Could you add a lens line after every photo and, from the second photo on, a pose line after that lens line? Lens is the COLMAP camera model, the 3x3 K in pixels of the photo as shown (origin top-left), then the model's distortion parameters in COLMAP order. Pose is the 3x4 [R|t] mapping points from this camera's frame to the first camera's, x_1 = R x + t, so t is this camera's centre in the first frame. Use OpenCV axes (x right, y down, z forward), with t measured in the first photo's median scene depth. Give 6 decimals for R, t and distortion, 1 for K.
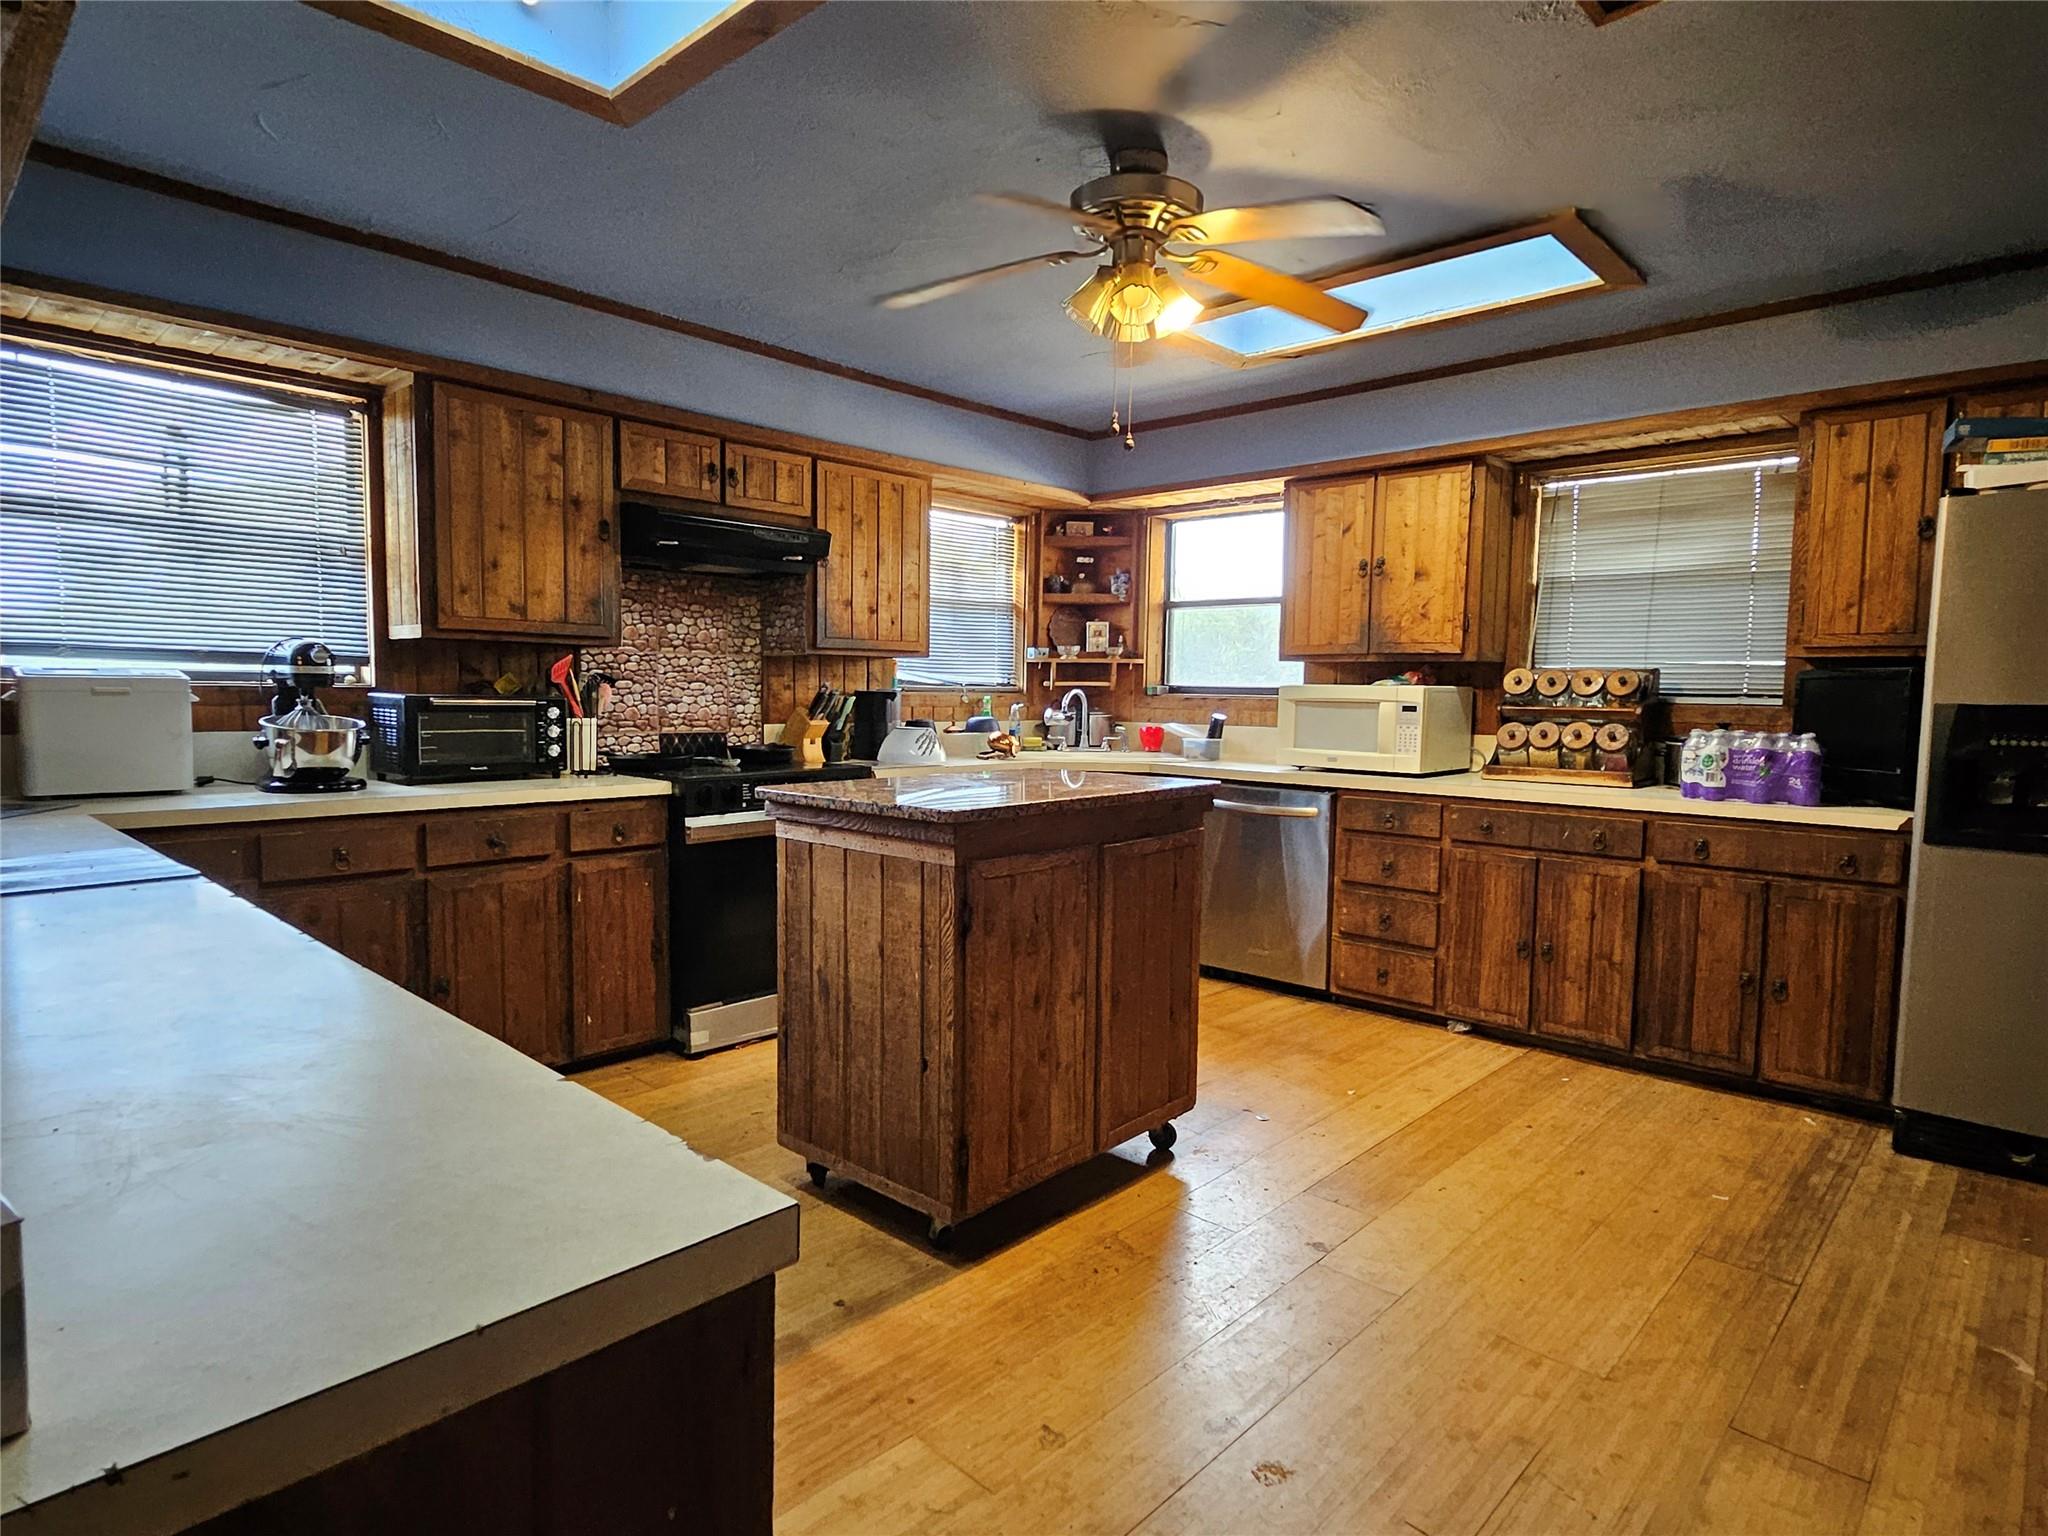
lens RADIAL K [[1113.3, 0, 1023.5], [0, 1113.3, 769.6], [0, 0, 1]] dist [-0.004438, -0.000031]
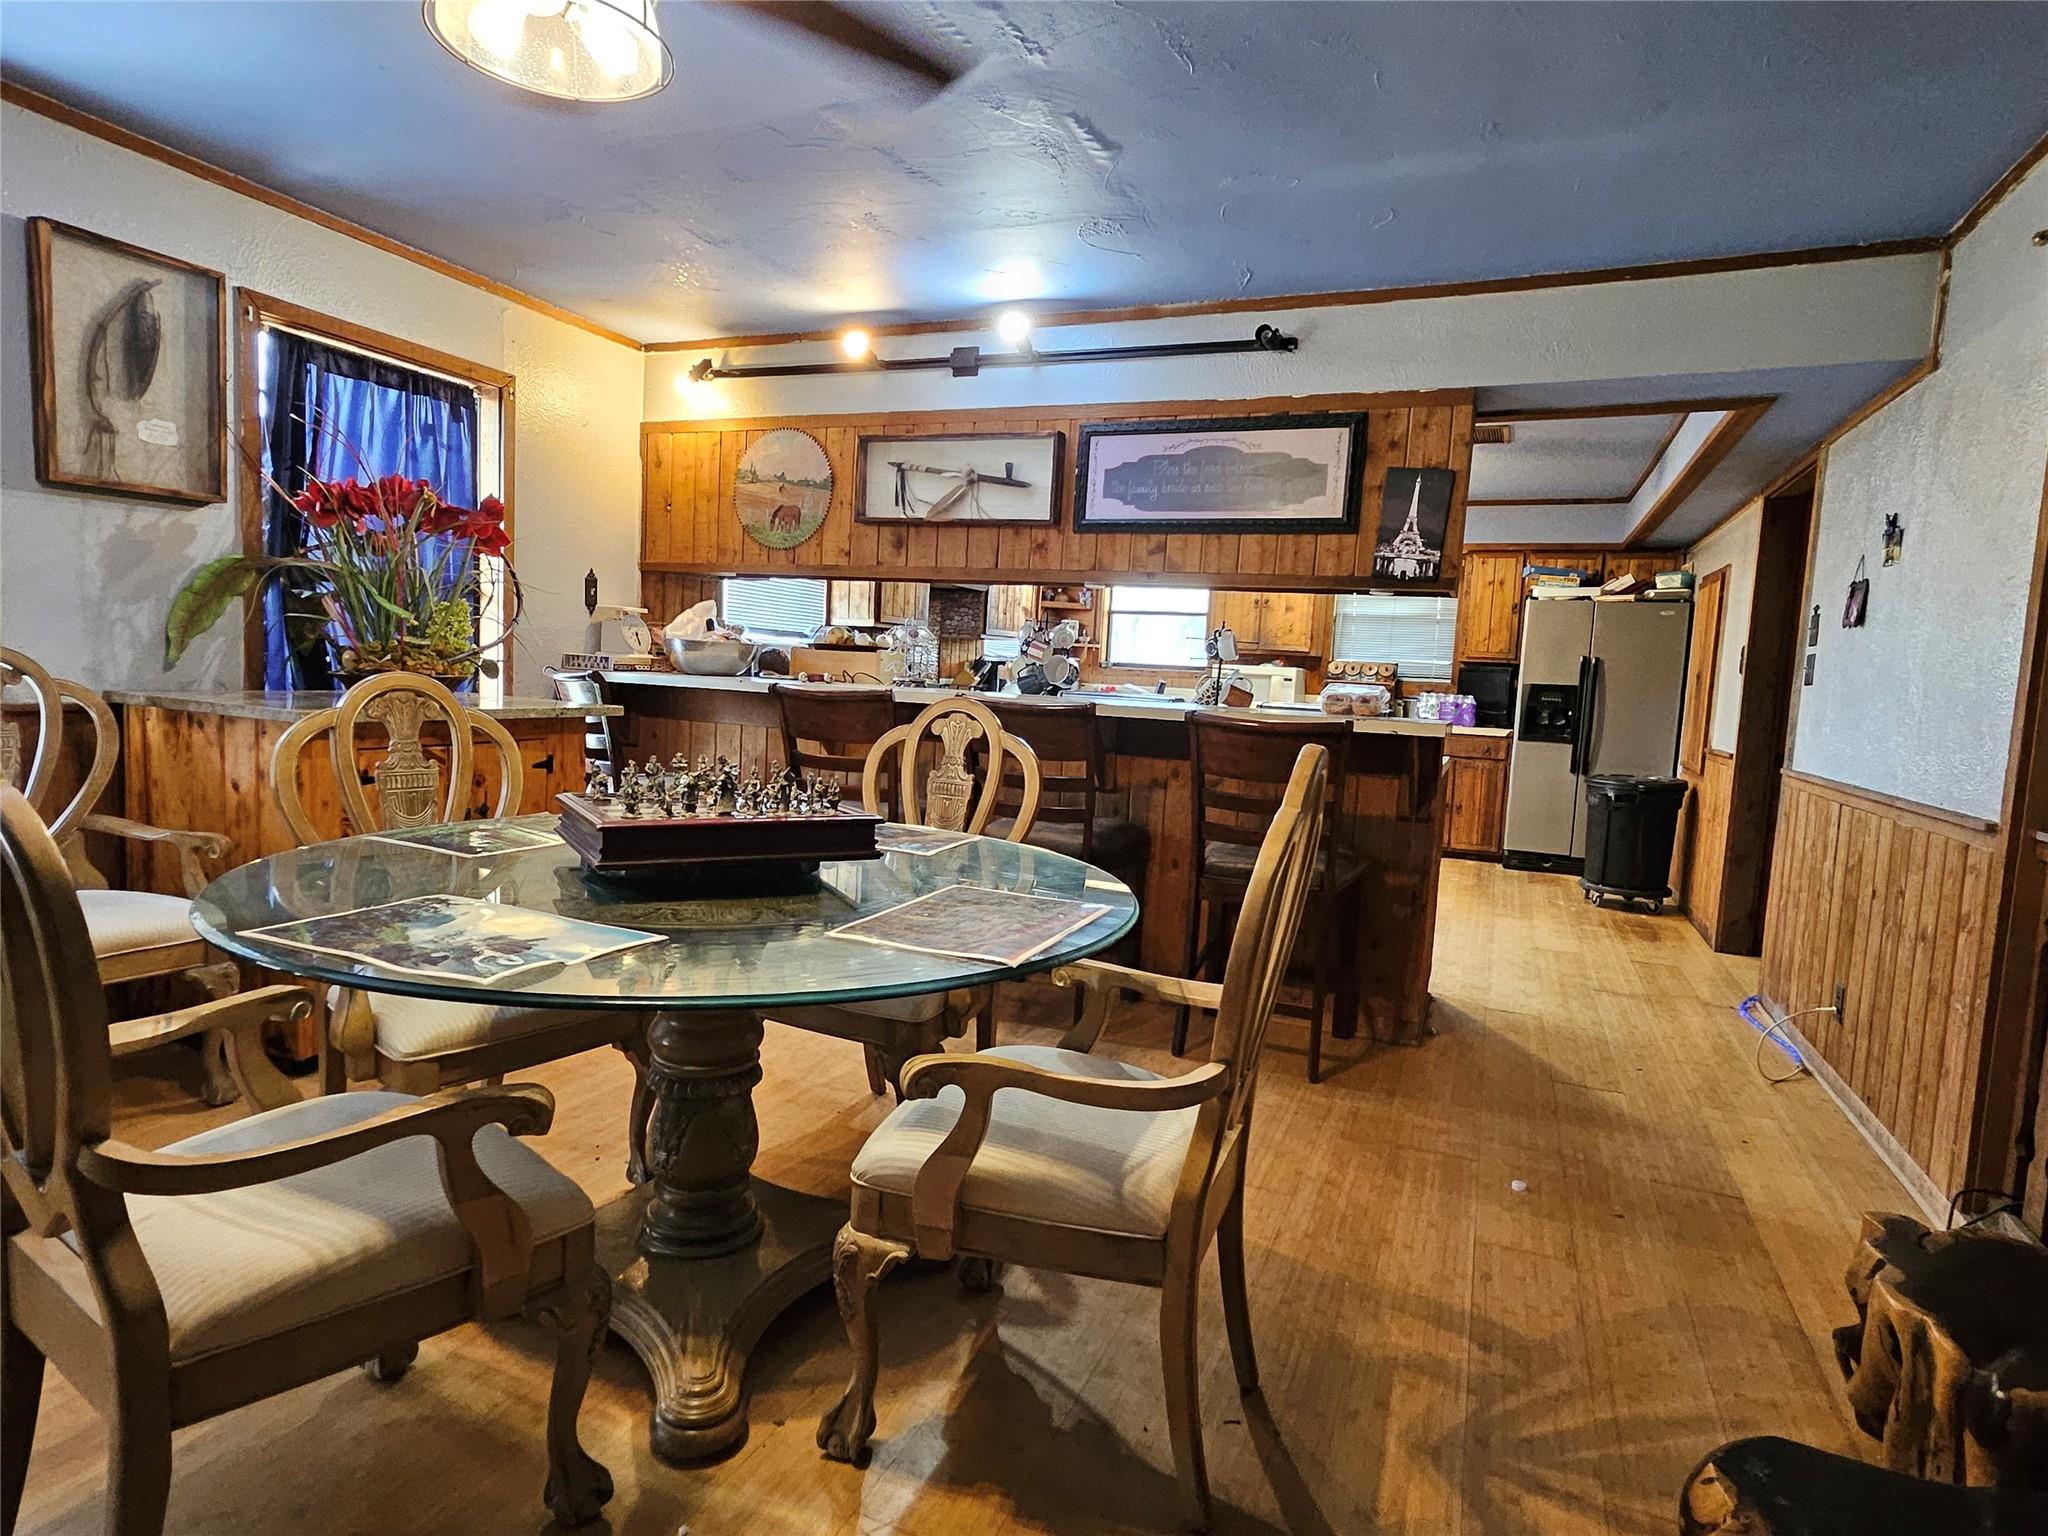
lens RADIAL K [[1113.3, 0, 1026.2], [0, 1113.3, 767.6], [0, 0, 1]] dist [-0.004438, -0.000031]
pose [[0.938065, 0.003465, 0.346441, -0.801065], [-0.011620, 0.999702, 0.021465, 0.065792], [-0.346264, -0.024161, 0.937826, -0.704359]]
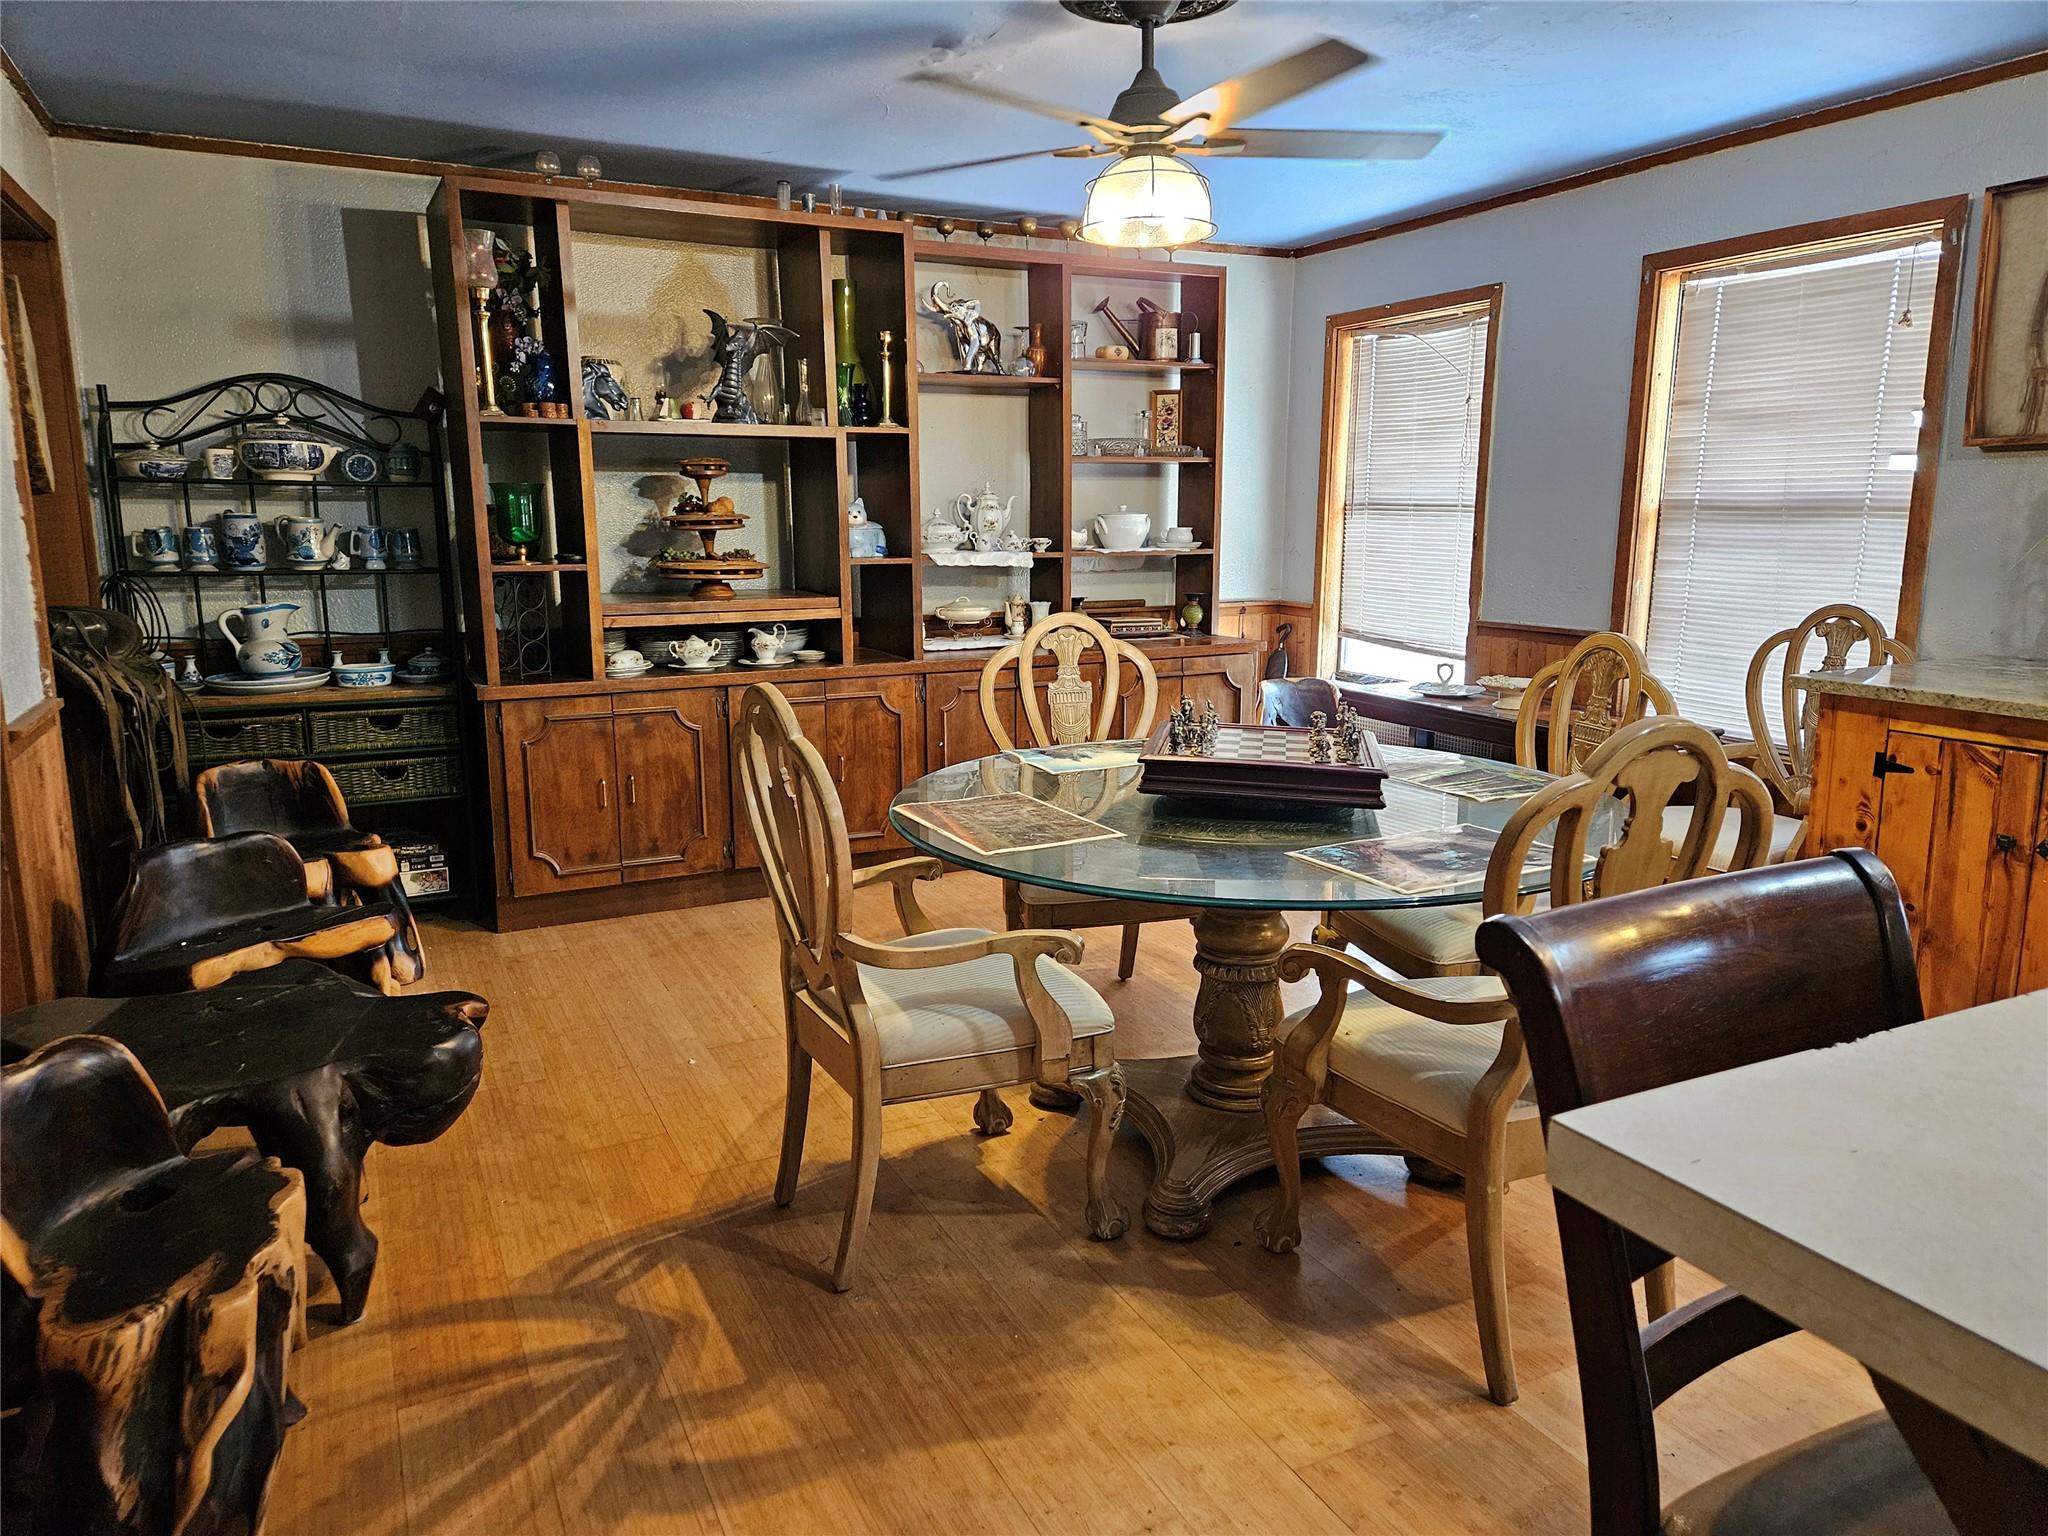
lens RADIAL K [[1372.5, 0, 1025.4], [0, 1372.5, 768.1], [0, 0, 1]] dist [0.005415, 0.001165]
pose [[-0.347705, 0.160066, -0.923840, 2.645484], [-0.071494, 0.977925, 0.196345, -0.346054], [0.934874, 0.134320, -0.328586, 2.249460]]
